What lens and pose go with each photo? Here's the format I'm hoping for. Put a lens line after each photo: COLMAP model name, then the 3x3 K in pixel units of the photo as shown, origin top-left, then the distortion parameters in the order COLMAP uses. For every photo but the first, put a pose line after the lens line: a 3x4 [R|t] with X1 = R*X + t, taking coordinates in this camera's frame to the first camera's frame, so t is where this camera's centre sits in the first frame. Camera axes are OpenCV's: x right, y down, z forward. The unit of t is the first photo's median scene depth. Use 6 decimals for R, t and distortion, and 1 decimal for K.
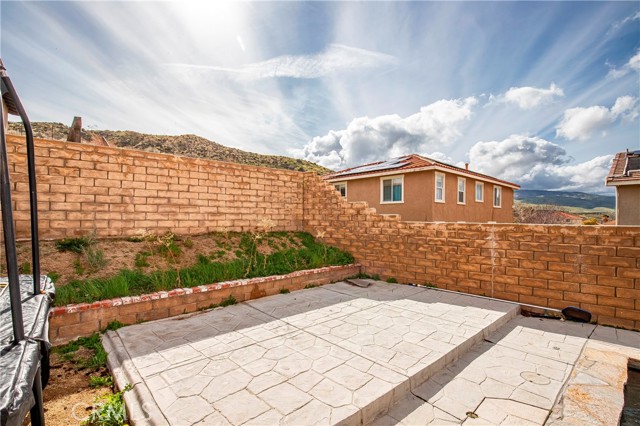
lens RADIAL K [[296.4, 0, 324.3], [0, 296.4, 224.1], [0, 0, 1]] dist [-0.034793, 0.007191]
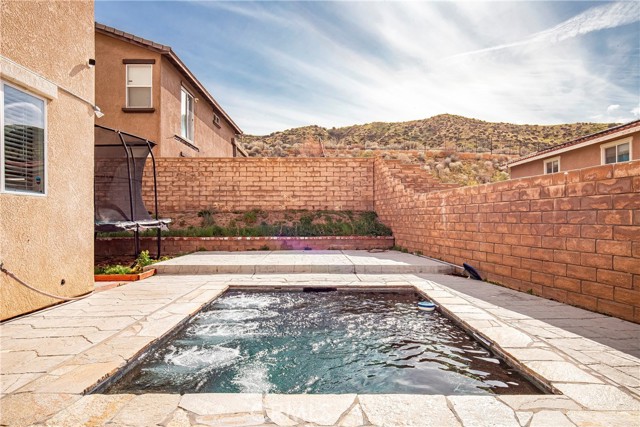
lens RADIAL K [[397.1, 0, 323.8], [0, 397.1, 218.2], [0, 0, 1]] dist [-0.004973, -0.001090]
pose [[0.754088, -0.009443, -0.656706, 1.167341], [-0.007923, 0.999693, -0.023473, 0.133824], [0.656726, 0.022904, 0.753781, -0.344550]]
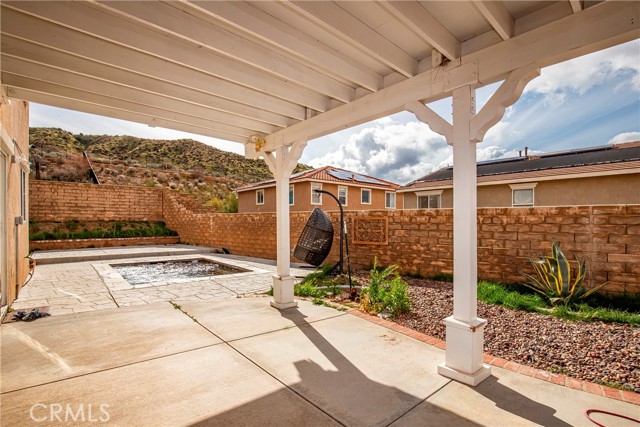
lens RADIAL K [[296.4, 0, 316.2], [0, 296.4, 227.2], [0, 0, 1]] dist [-0.034793, 0.007191]
pose [[0.999901, -0.003694, -0.013554, 1.377163], [0.003680, 0.999993, -0.001059, 0.102692], [0.013558, 0.001009, 0.999908, -1.198470]]
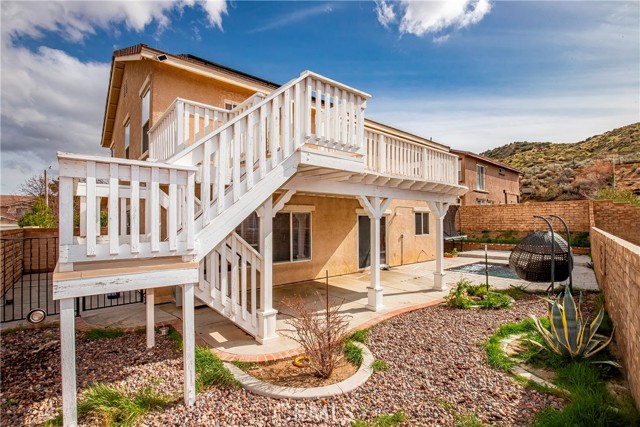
lens RADIAL K [[296.4, 0, 331.4], [0, 296.4, 218.5], [0, 0, 1]] dist [-0.034793, 0.007191]
pose [[-0.003170, -0.021196, -0.999770, 2.702787], [-0.018319, 0.999609, -0.021135, 0.010532], [0.999827, 0.018248, -0.003557, -0.926868]]
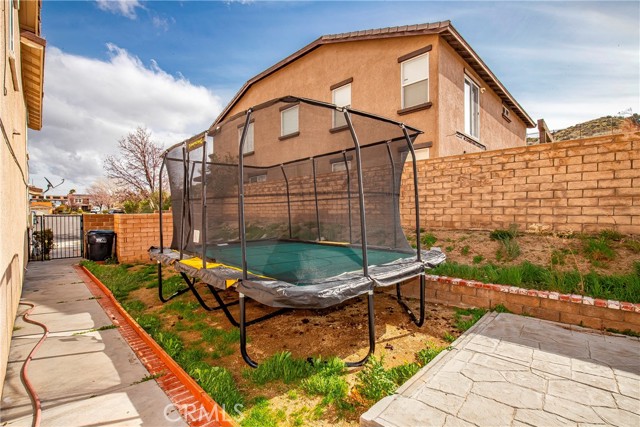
lens RADIAL K [[296.4, 0, 317.7], [0, 296.4, 217.3], [0, 0, 1]] dist [-0.034793, 0.007191]
pose [[0.044680, 0.007942, -0.998970, 0.250708], [-0.021190, 0.999751, 0.007001, 0.004233], [0.998777, 0.020856, 0.044837, 0.169008]]
